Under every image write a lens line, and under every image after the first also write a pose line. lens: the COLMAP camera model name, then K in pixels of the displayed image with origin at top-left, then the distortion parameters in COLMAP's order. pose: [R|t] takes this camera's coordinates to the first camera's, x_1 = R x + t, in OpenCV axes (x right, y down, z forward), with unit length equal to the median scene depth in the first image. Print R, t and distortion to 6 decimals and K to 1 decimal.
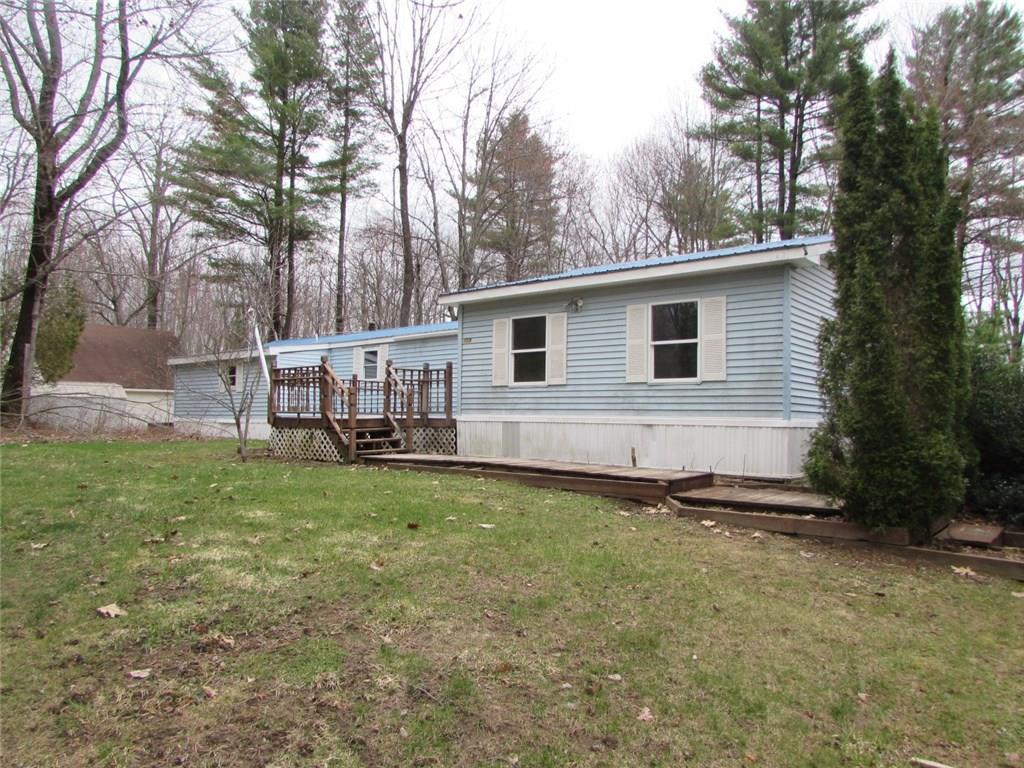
lens RADIAL K [[734.3, 0, 512.0], [0, 734.3, 384.0], [0, 0, 1]] dist [-0.031576, 0.001239]
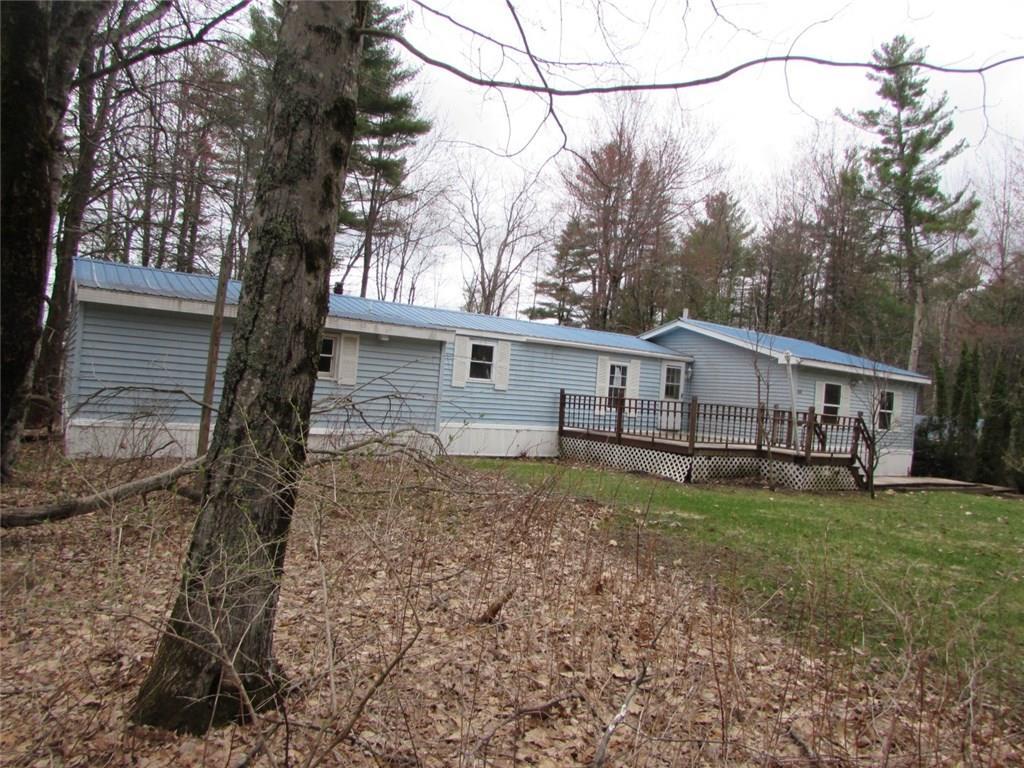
lens RADIAL K [[734.3, 0, 512.0], [0, 734.3, 384.0], [0, 0, 1]] dist [-0.031576, 0.001239]
pose [[0.282677, 0.037644, 0.958476, -1.381098], [-0.122682, 0.992442, -0.002796, -0.004631], [-0.951337, -0.116798, 0.285159, 1.033946]]
